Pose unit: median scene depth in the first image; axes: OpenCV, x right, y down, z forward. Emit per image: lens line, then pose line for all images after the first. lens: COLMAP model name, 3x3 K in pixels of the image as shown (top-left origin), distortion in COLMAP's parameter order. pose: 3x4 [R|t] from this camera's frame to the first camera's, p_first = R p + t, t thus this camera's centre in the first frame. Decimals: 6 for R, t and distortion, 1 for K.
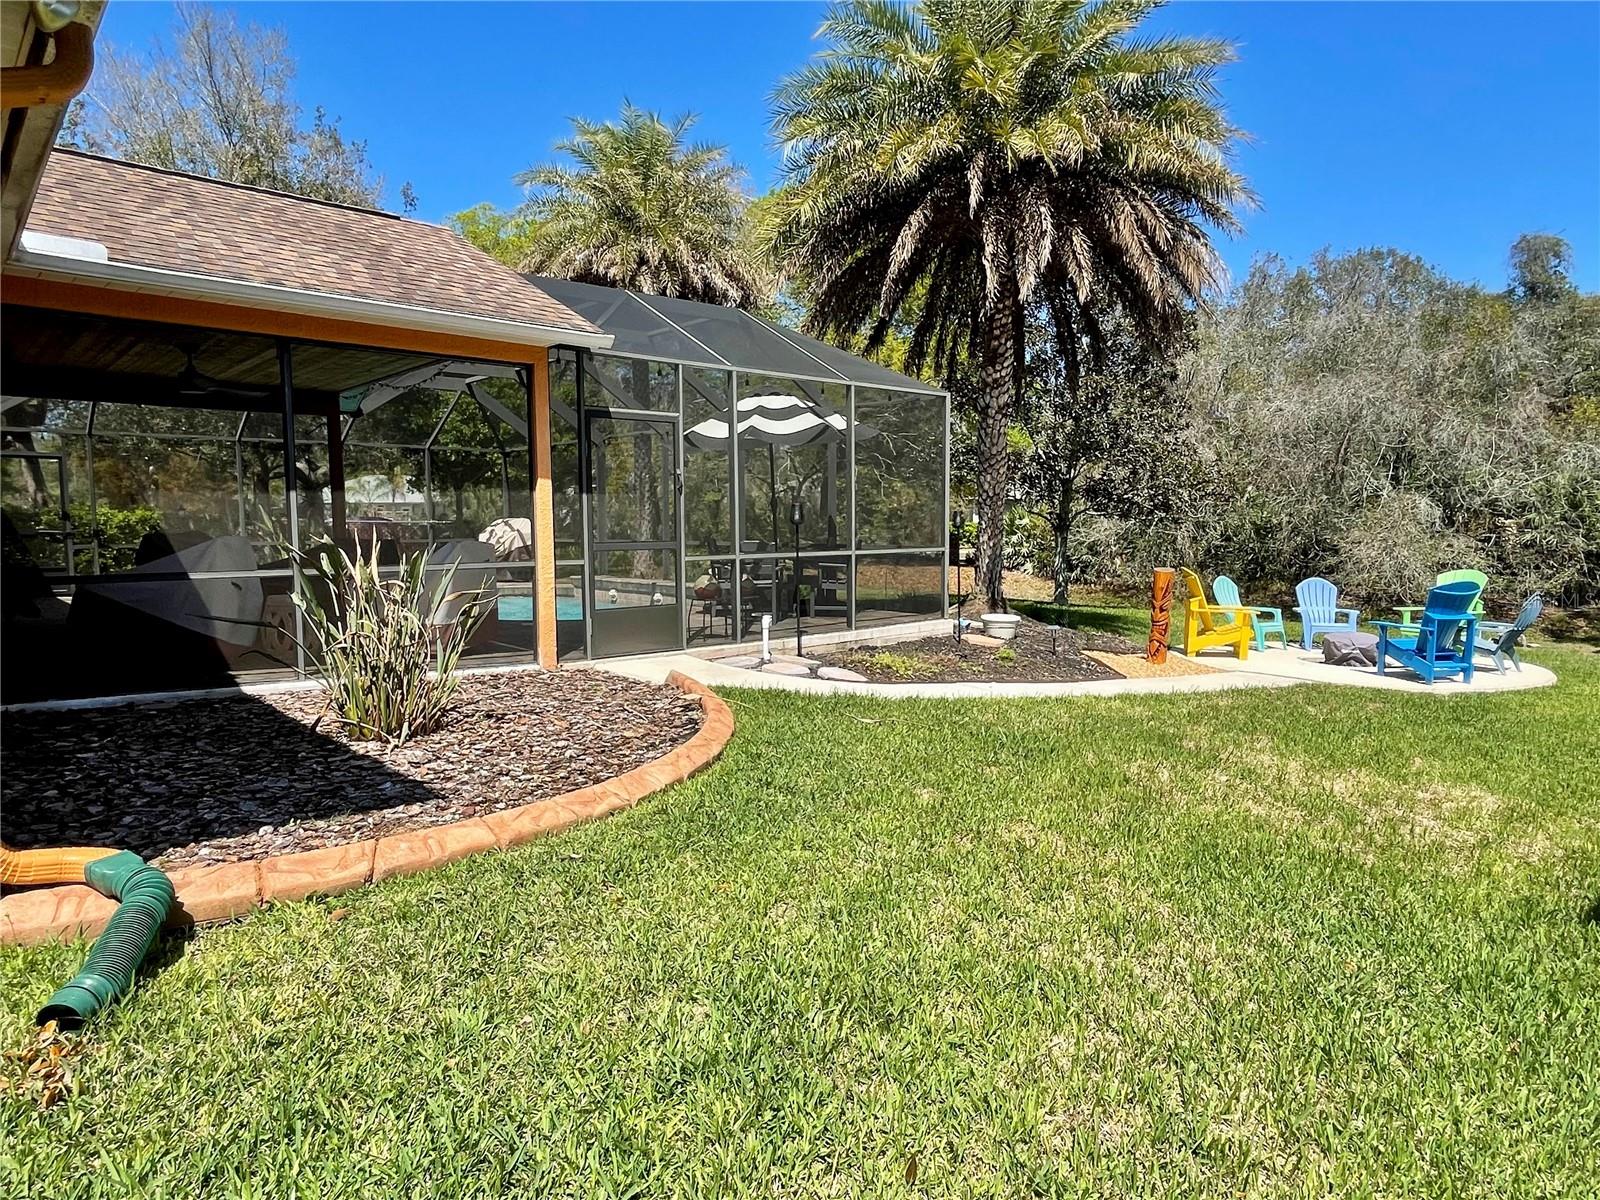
lens RADIAL K [[961.4, 0, 804.6], [0, 961.4, 602.3], [0, 0, 1]] dist [0.000091, -0.001045]
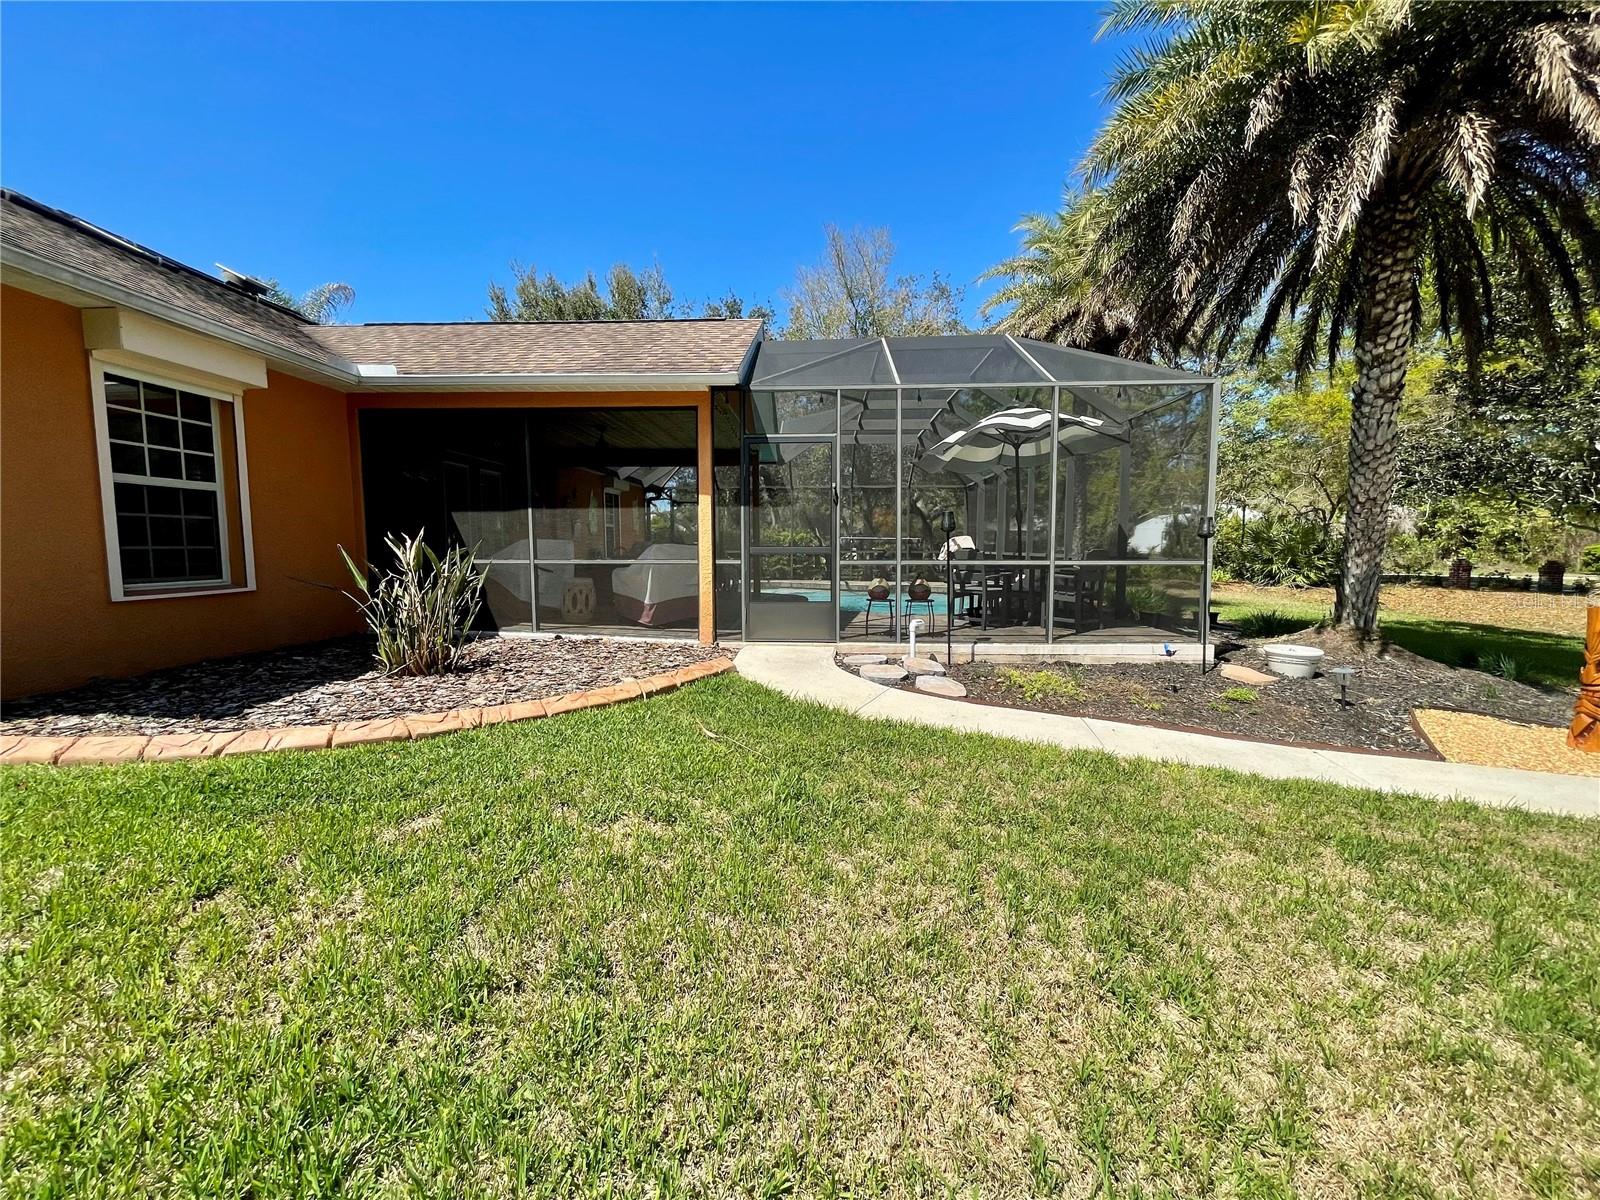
lens RADIAL K [[651.6, 0, 800.0], [0, 651.6, 600.0], [0, 0, 1]] dist [-0.000524, -0.000100]
pose [[0.709070, 0.062719, -0.702343, 0.311561], [-0.062483, 0.997707, 0.026013, -0.015011], [0.702364, 0.025439, 0.711363, 0.344658]]
